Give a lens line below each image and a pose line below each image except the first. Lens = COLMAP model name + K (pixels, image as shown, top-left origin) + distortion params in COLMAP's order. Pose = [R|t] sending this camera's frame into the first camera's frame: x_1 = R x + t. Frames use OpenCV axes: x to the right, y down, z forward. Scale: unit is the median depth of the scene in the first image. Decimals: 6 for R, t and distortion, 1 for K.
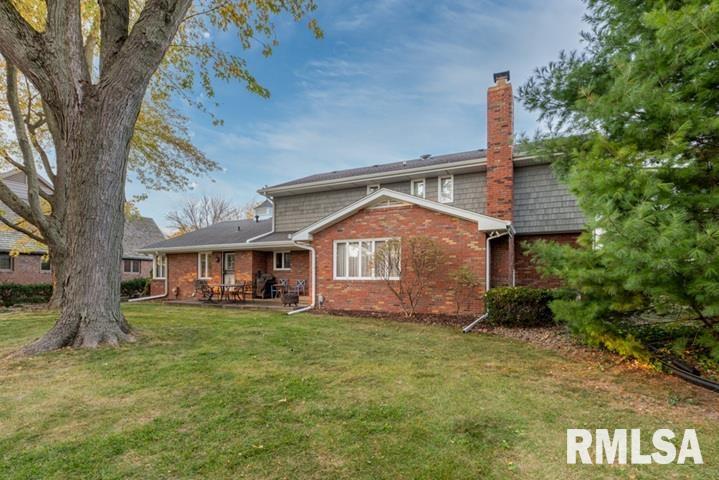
lens RADIAL K [[355.8, 0, 362.7], [0, 355.8, 279.7], [0, 0, 1]] dist [-0.001782, -0.000118]
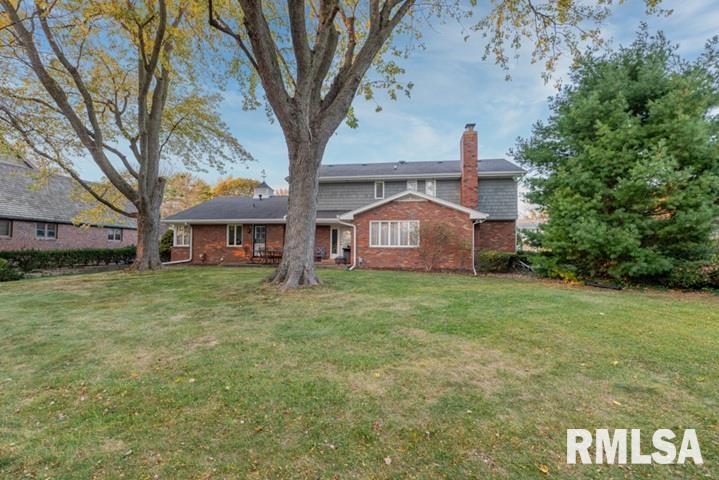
lens RADIAL K [[326.6, 0, 359.5], [0, 326.6, 240.0], [0, 0, 1]] dist [0.000252, -0.000019]
pose [[0.954248, 0.012785, 0.298743, -0.518852], [-0.003572, 0.999502, -0.031365, 0.012943], [-0.298995, 0.028863, 0.953818, -0.272151]]
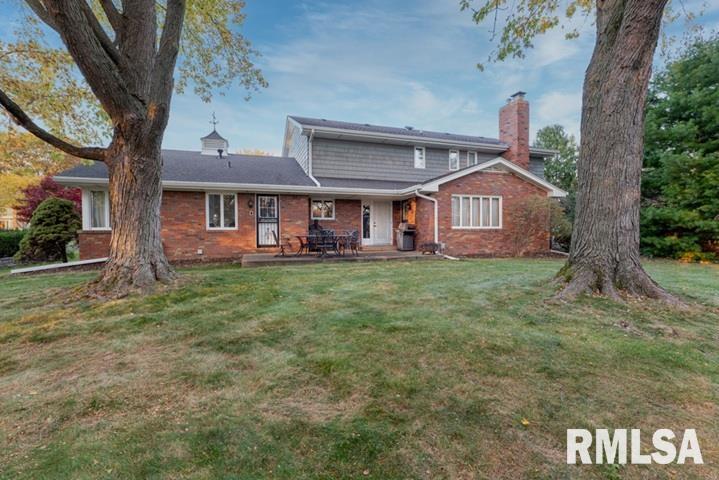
lens RADIAL K [[326.6, 0, 359.5], [0, 326.6, 240.0], [0, 0, 1]] dist [0.000252, -0.000019]
pose [[0.700057, -0.021319, 0.713769, -1.015991], [0.010006, 0.999749, 0.020047, 0.011801], [-0.714017, -0.006892, 0.700095, 0.474244]]
